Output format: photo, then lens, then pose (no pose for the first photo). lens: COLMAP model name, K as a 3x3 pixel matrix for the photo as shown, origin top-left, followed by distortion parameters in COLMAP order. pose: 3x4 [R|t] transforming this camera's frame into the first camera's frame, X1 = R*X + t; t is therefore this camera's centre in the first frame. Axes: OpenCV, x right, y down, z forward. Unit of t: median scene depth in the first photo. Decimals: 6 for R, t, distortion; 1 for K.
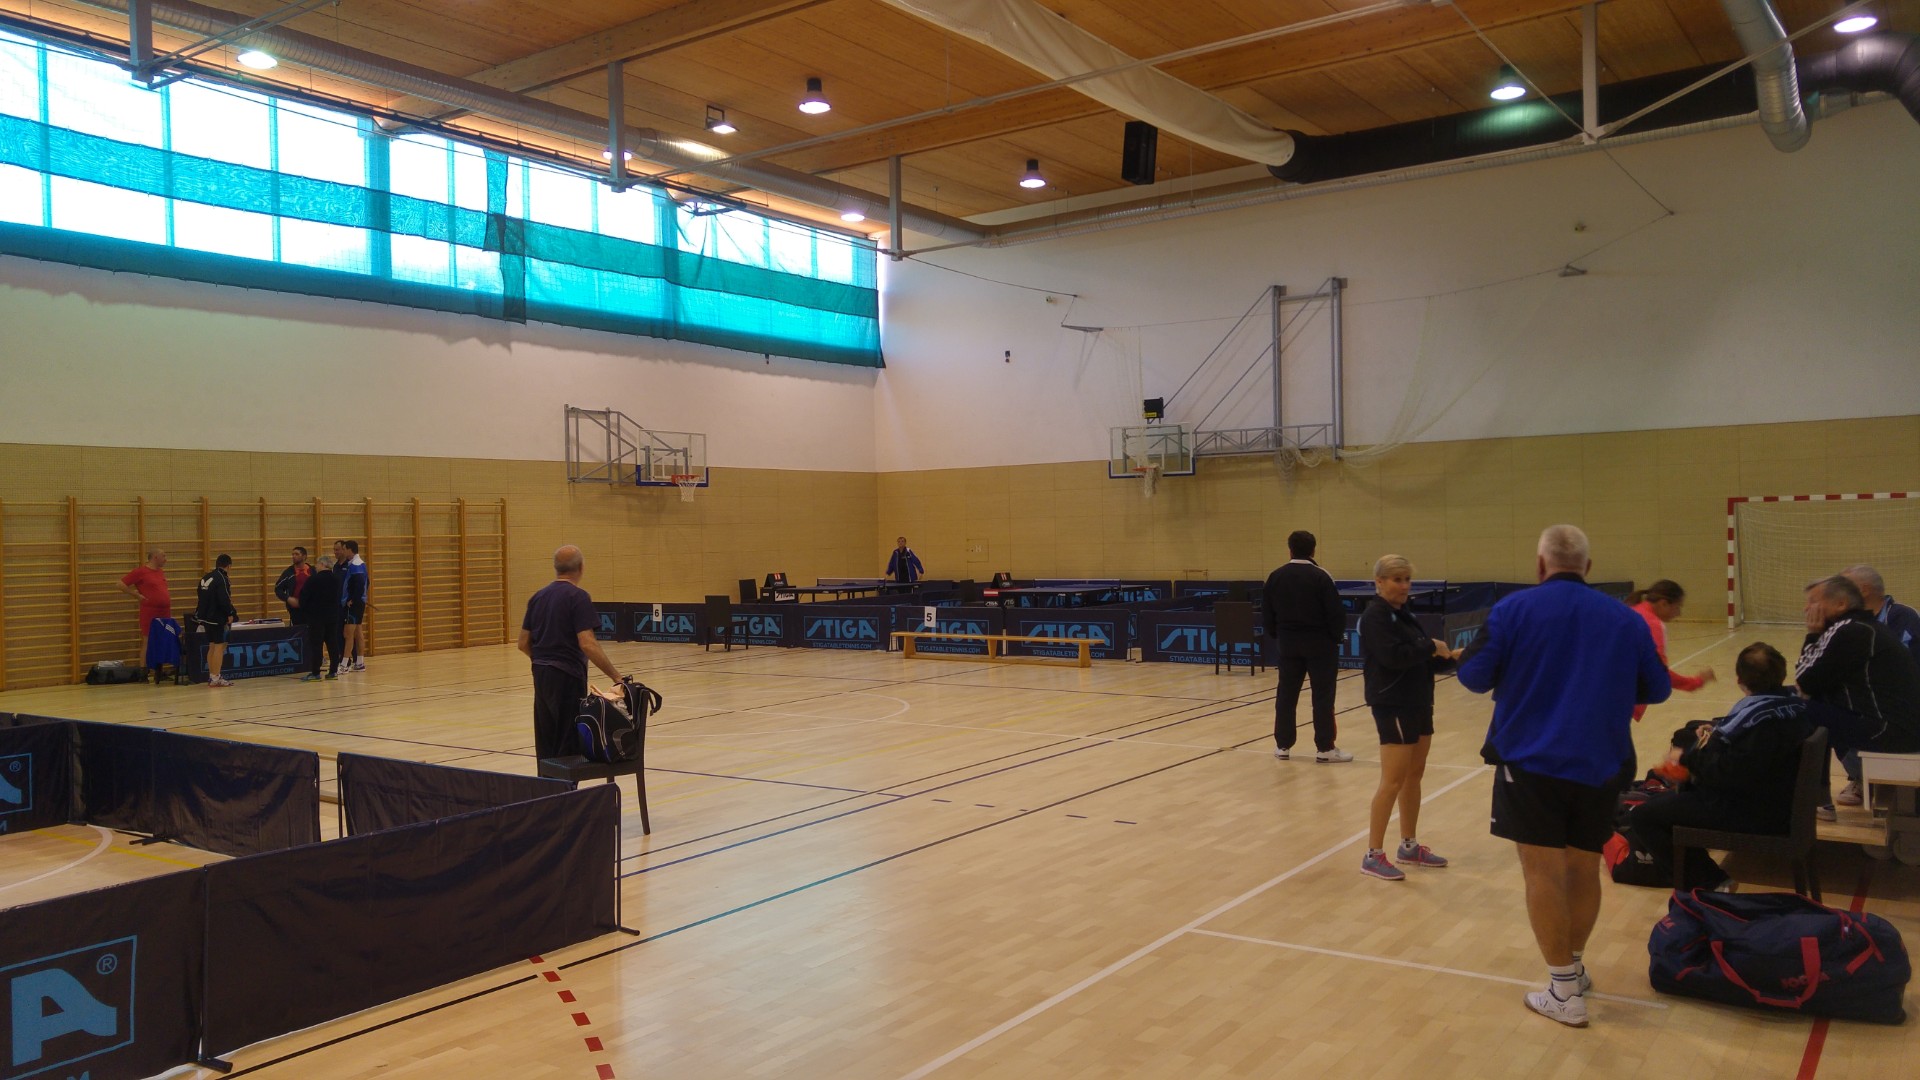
lens RADIAL K [[1402.7, 0, 922.6], [0, 1402.7, 553.4], [0, 0, 1]] dist [0.008156, 0.000044]
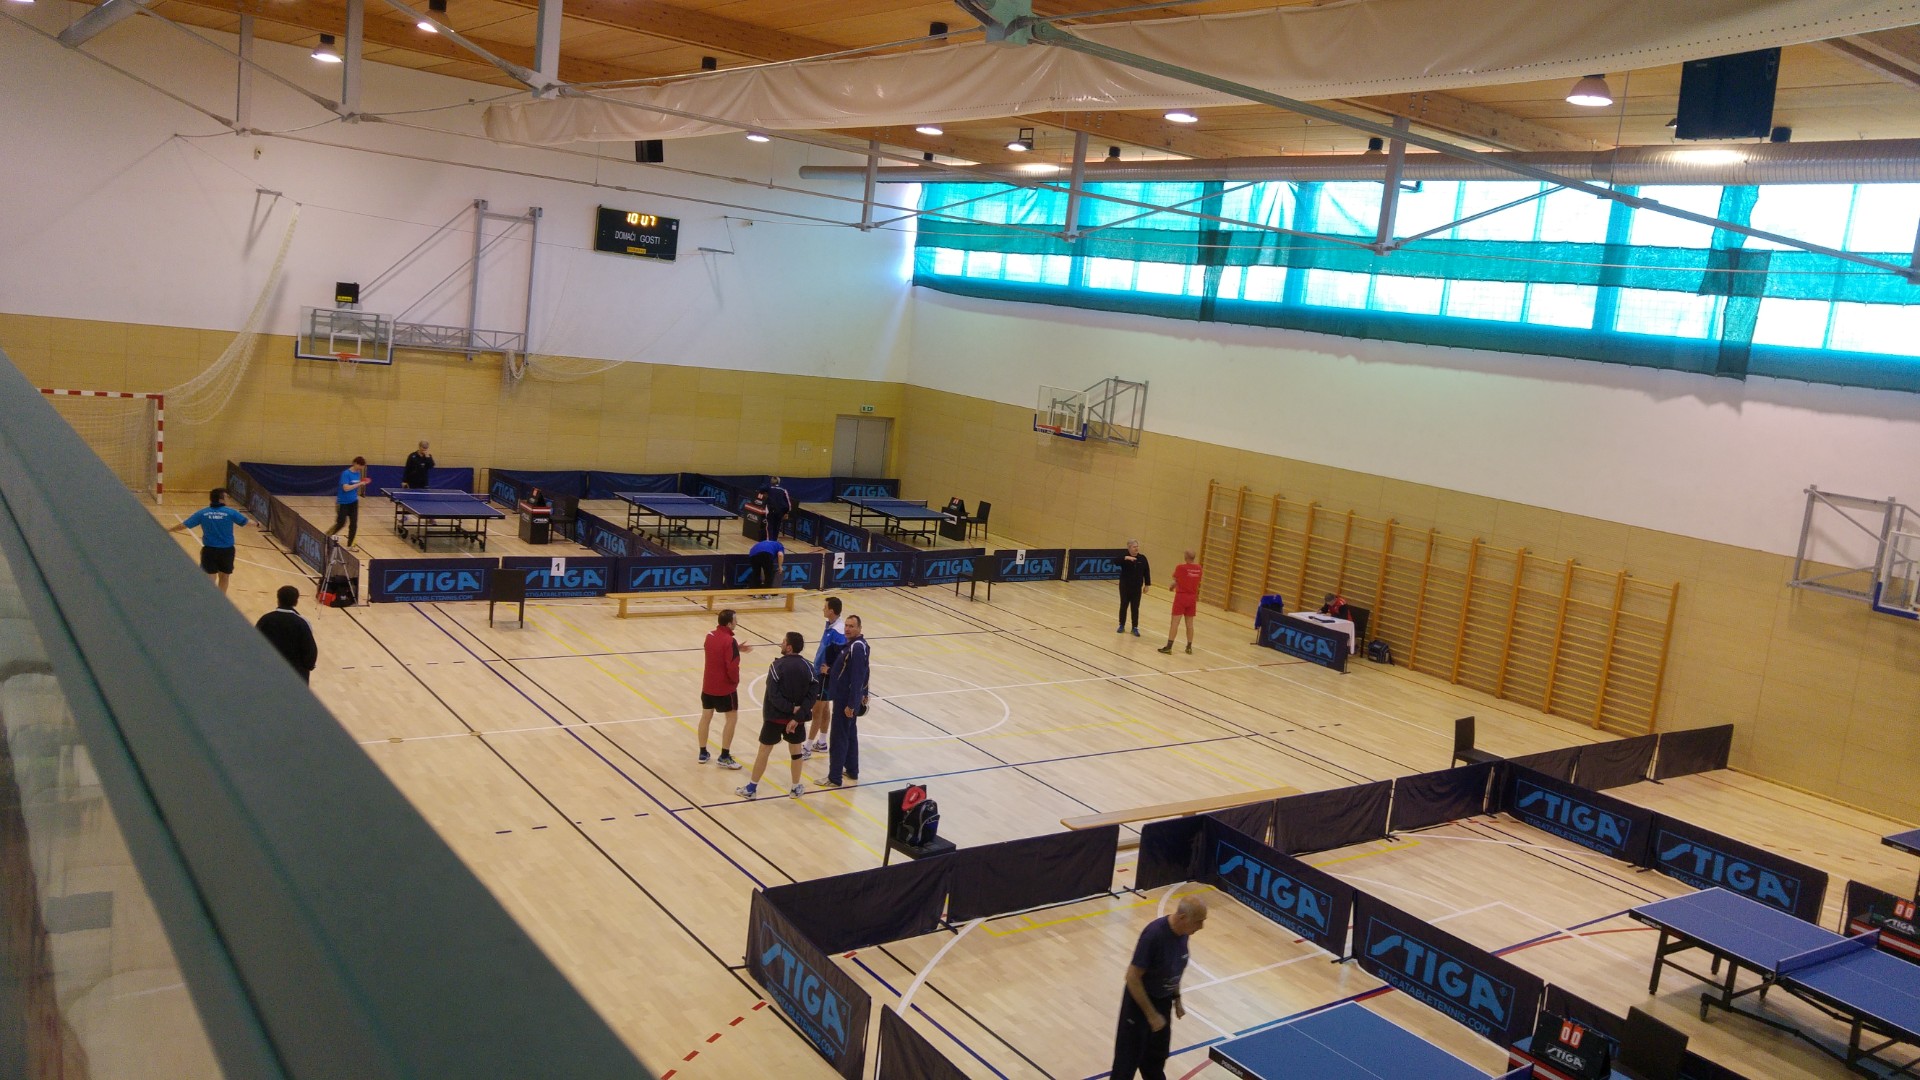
lens RADIAL K [[1425.4, 0, 1028.0], [0, 1425.4, 517.7], [0, 0, 1]] dist [0.008209, 0.003528]
pose [[-0.268608, 0.129169, -0.954550, 0.594206], [-0.123011, 0.978255, 0.166992, -0.163264], [0.955363, 0.162276, -0.246878, 0.777072]]
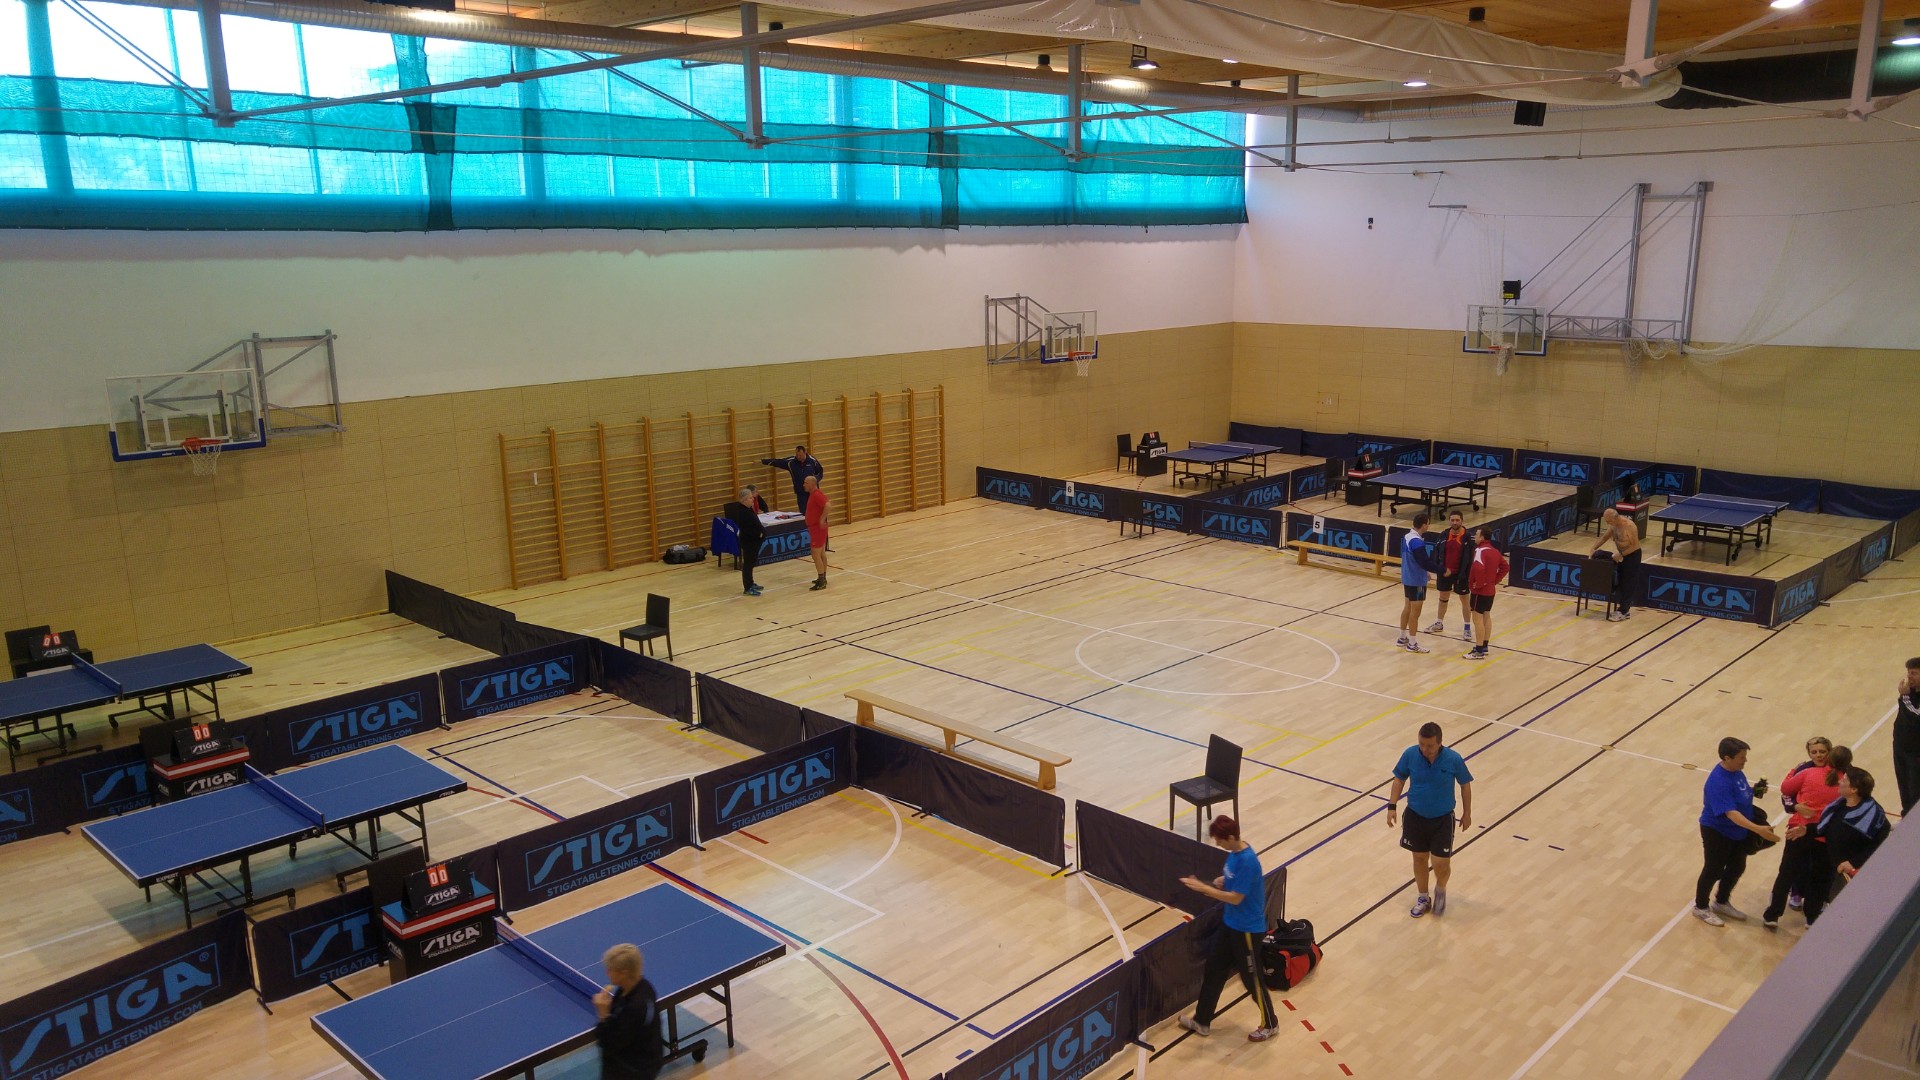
lens RADIAL K [[1391.7, 0, 993.2], [0, 1391.7, 587.4], [0, 0, 1]] dist [-0.022819, -0.007929]
pose [[0.990551, 0.046988, -0.128842, -0.089299], [-0.016163, 0.972925, 0.230554, -0.134090], [0.136187, -0.226293, 0.964492, -0.148309]]
